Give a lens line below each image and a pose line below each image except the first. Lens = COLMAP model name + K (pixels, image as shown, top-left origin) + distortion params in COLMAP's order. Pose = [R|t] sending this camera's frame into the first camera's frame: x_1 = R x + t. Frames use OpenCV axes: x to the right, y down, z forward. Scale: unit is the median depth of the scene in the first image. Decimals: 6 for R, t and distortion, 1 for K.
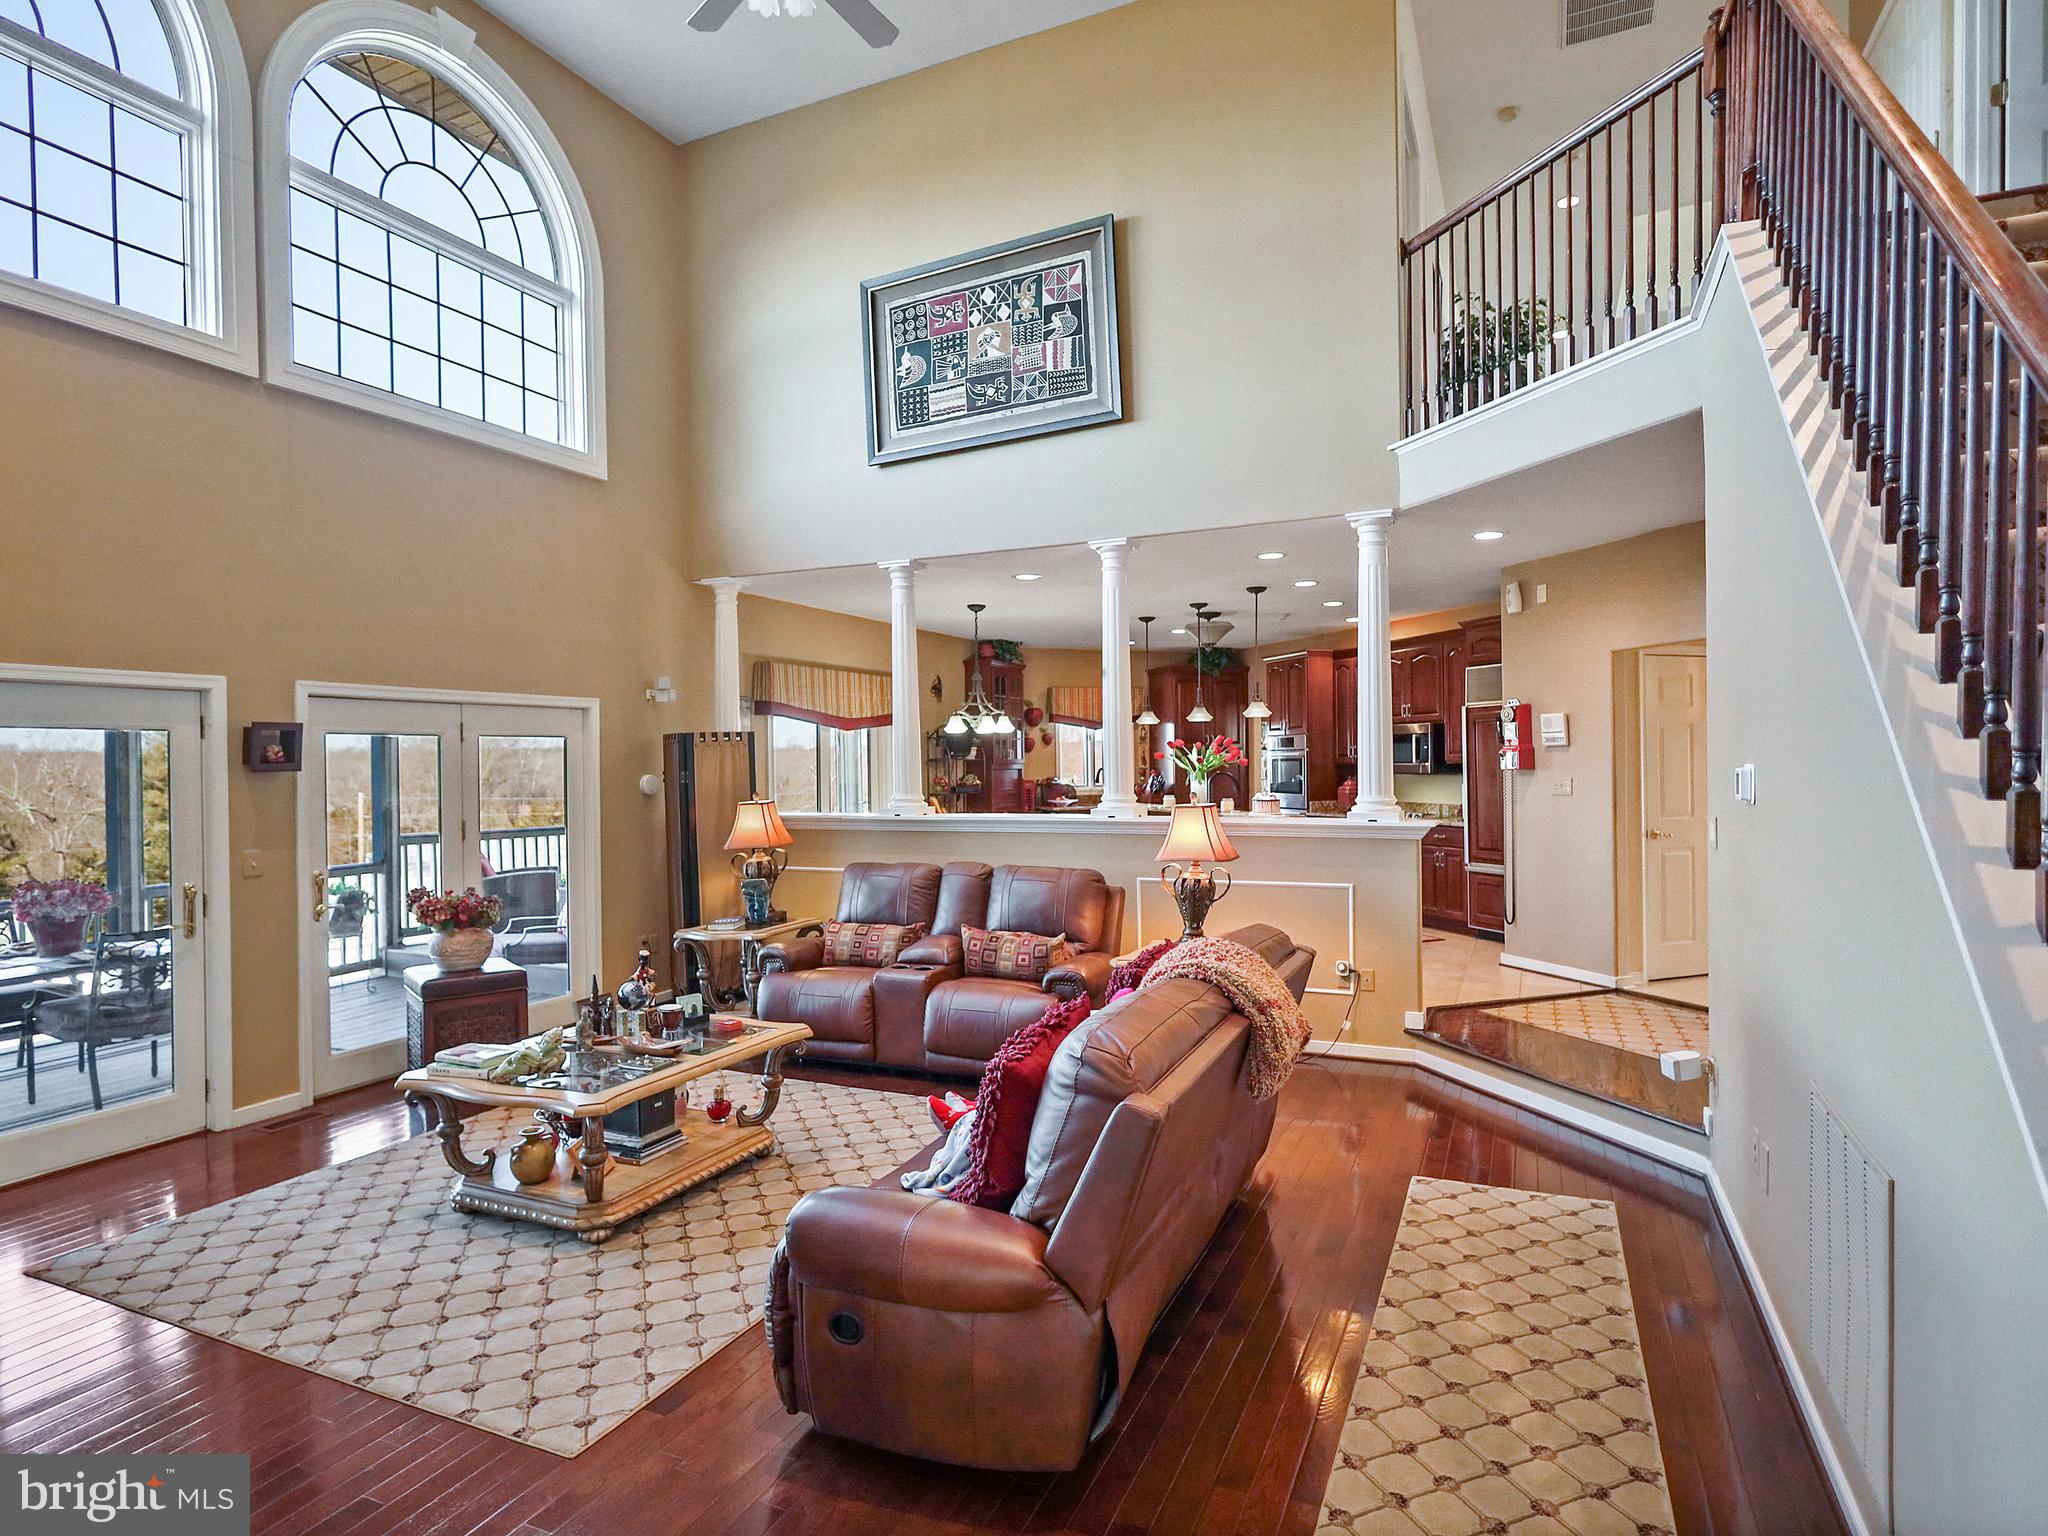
lens RADIAL K [[1096.4, 0, 1030.9], [0, 1096.4, 767.4], [0, 0, 1]] dist [-0.000903, 0.000711]
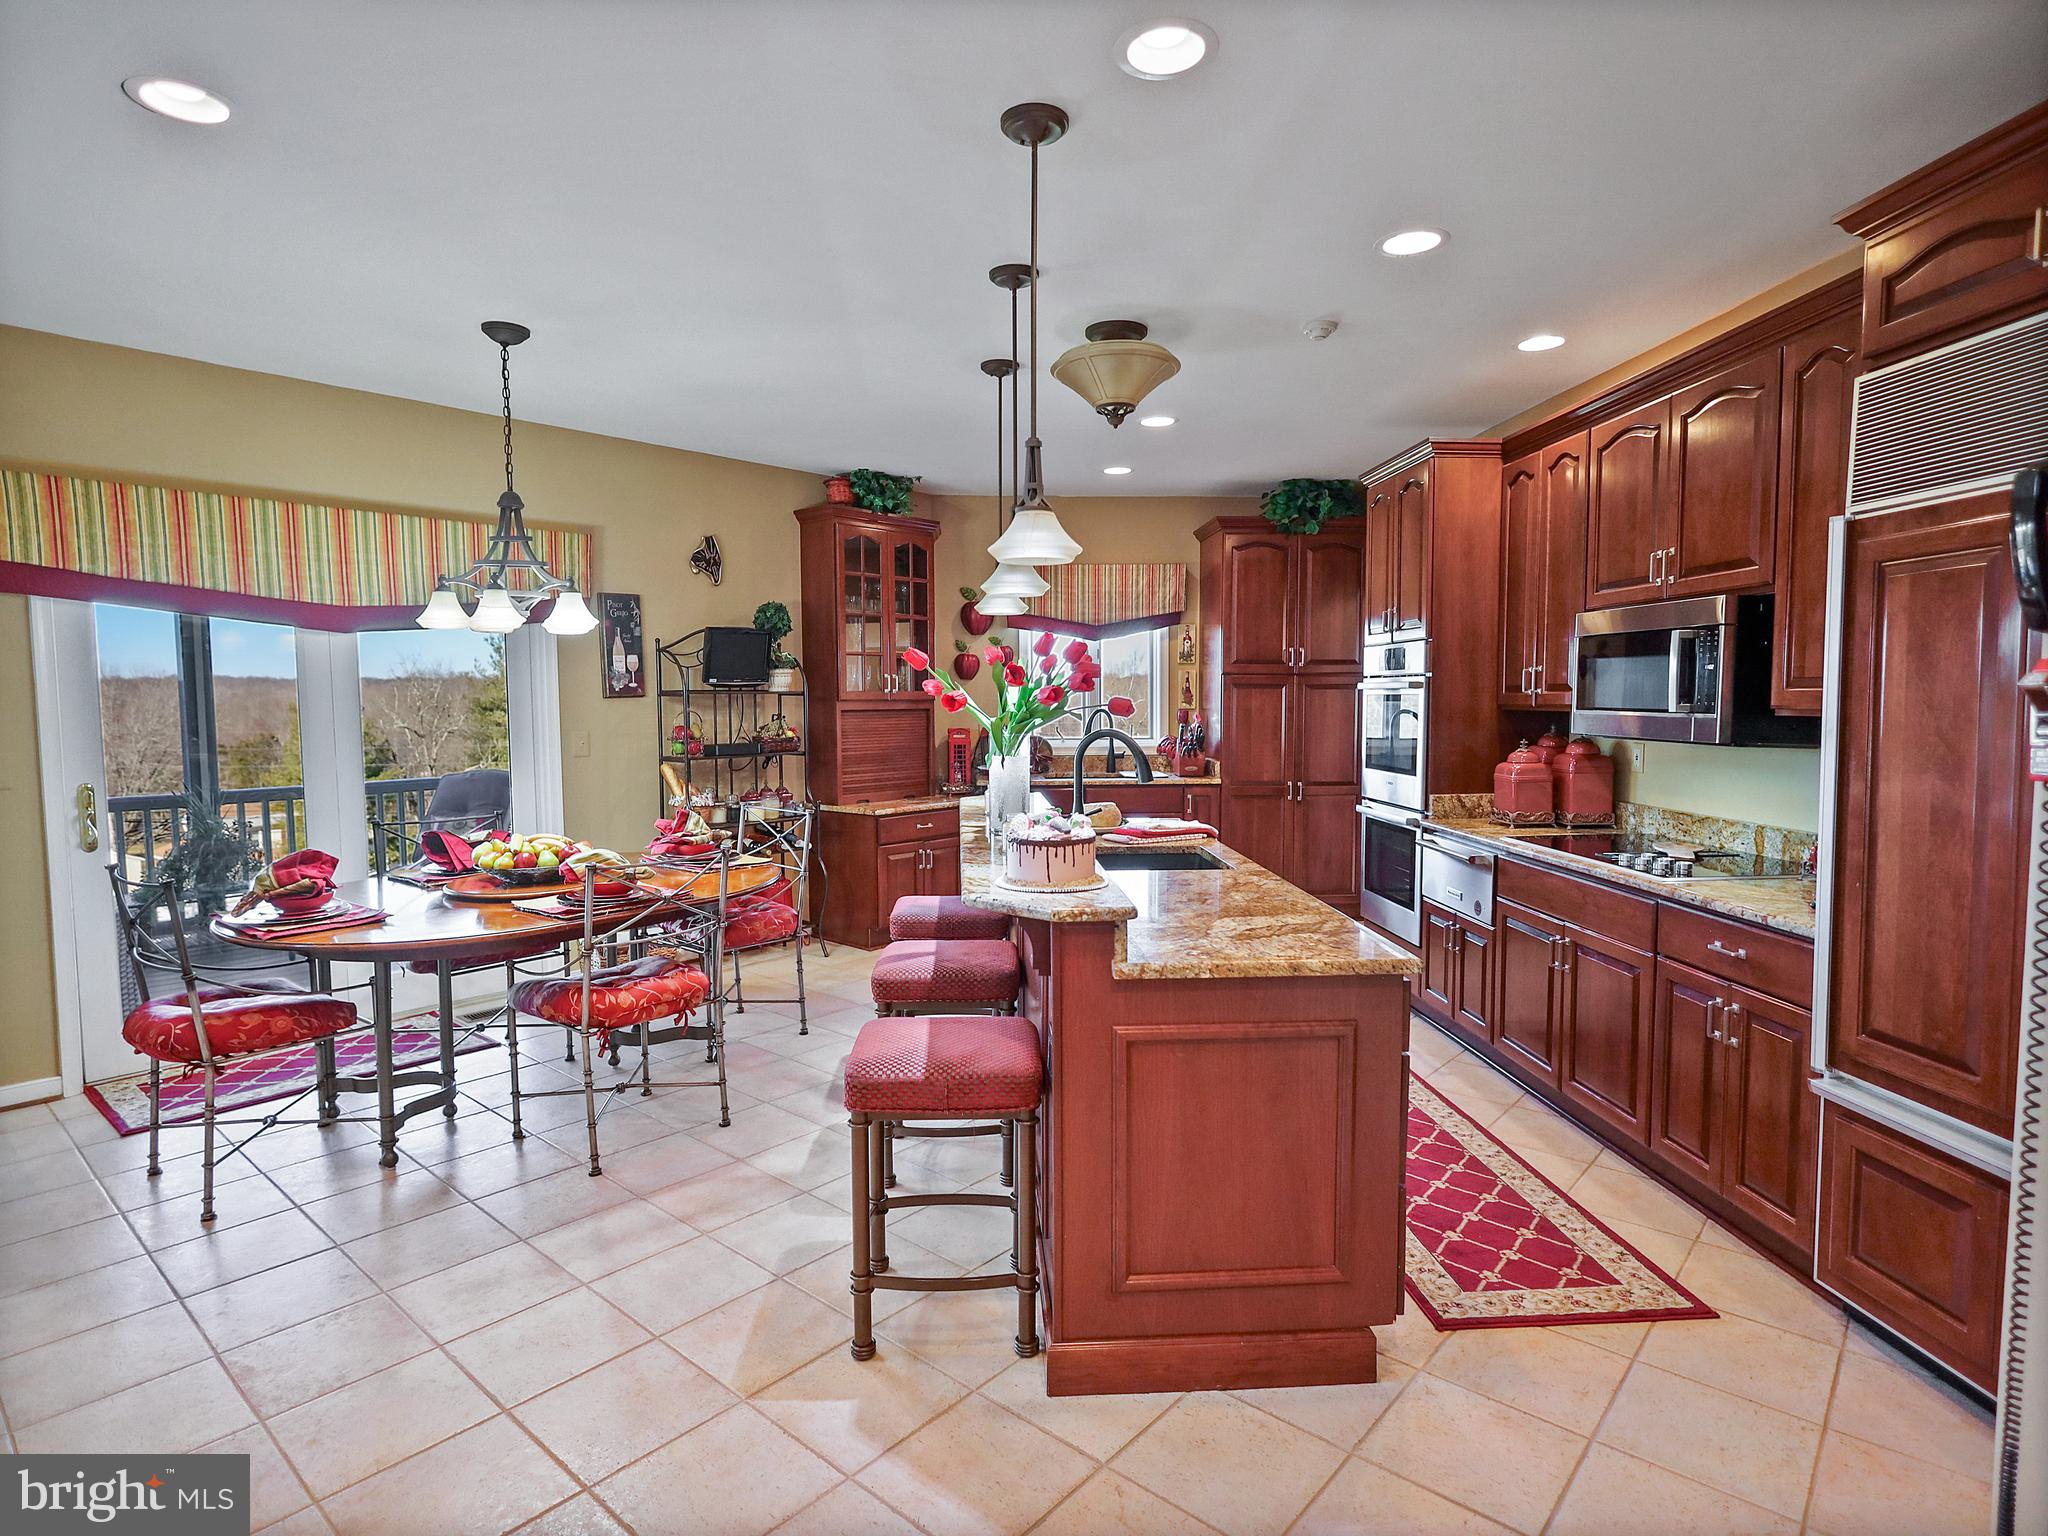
lens RADIAL K [[1096.4, 0, 1030.9], [0, 1096.4, 767.4], [0, 0, 1]] dist [-0.000903, 0.000711]
pose [[0.960836, 0.024118, -0.276067, 0.221513], [-0.005924, 0.997766, 0.066549, -0.007580], [0.277056, -0.062307, 0.958832, 0.538596]]
